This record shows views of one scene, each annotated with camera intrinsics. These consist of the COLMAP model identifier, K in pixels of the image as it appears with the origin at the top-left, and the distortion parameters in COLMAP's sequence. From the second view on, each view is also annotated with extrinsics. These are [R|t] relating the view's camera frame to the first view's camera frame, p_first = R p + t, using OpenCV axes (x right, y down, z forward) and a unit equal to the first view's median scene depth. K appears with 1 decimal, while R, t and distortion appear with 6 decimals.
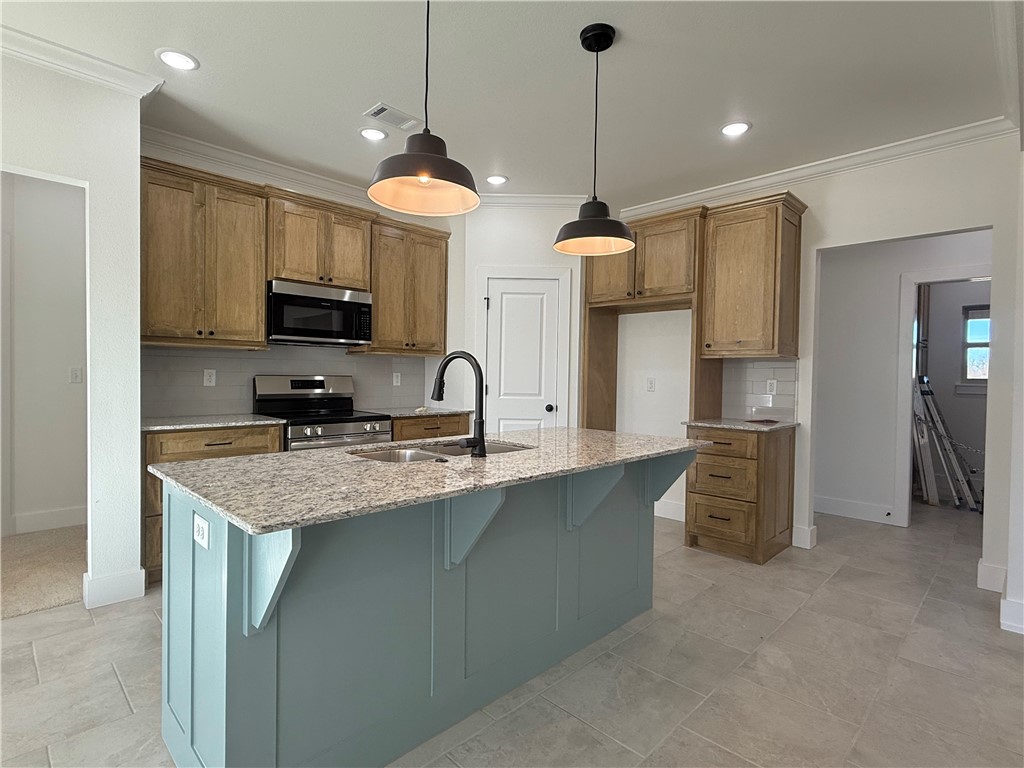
lens RADIAL K [[520.1, 0, 507.7], [0, 520.1, 384.7], [0, 0, 1]] dist [0.000059, 0.000071]
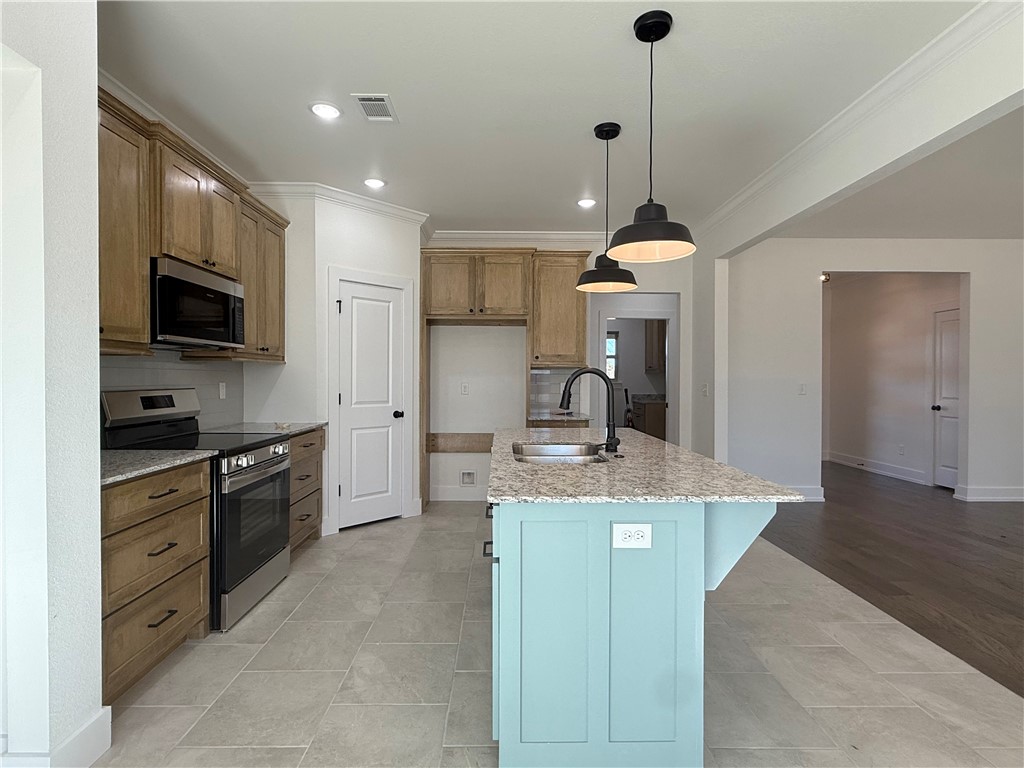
lens RADIAL K [[520.1, 0, 507.7], [0, 520.1, 384.7], [0, 0, 1]] dist [0.000059, 0.000071]
pose [[0.700372, -0.022493, 0.713423, -0.588062], [0.021481, 0.999715, 0.010432, -0.022743], [-0.713455, 0.008019, 0.700656, 0.153484]]
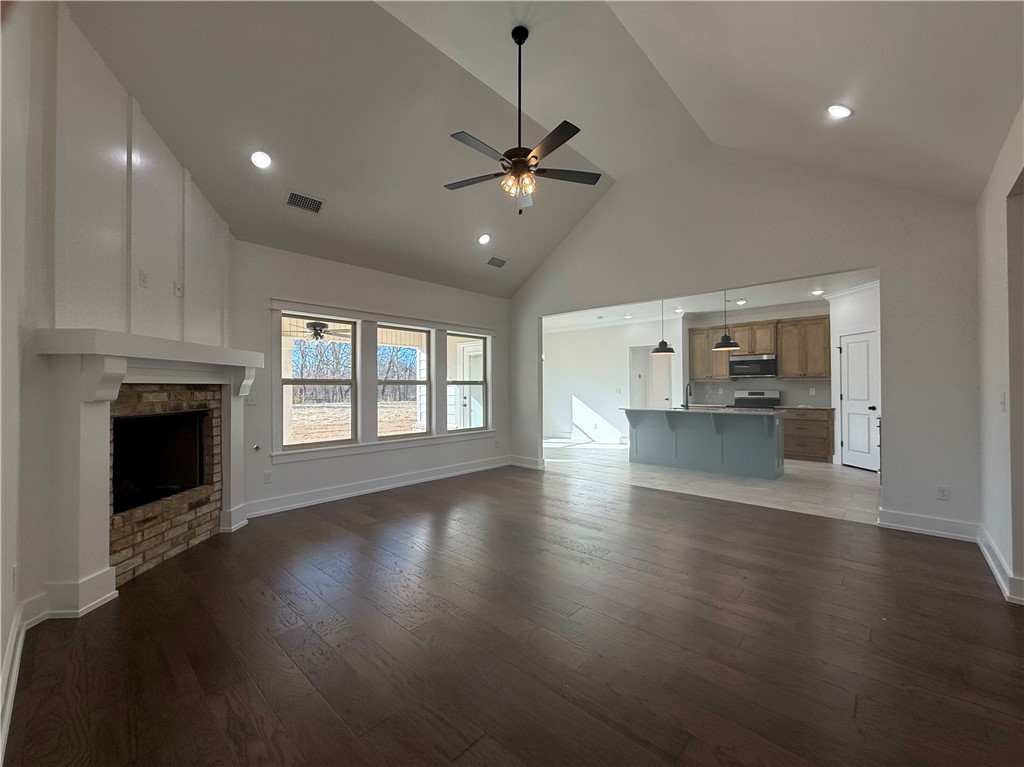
lens RADIAL K [[416.4, 0, 500.6], [0, 416.4, 384.6], [0, 0, 1]] dist [-0.001369, -0.000048]
pose [[0.015296, -0.023684, -0.999602, 1.671835], [-0.016230, 0.999582, -0.023932, 0.024964], [0.999751, 0.016590, 0.014906, -0.266197]]
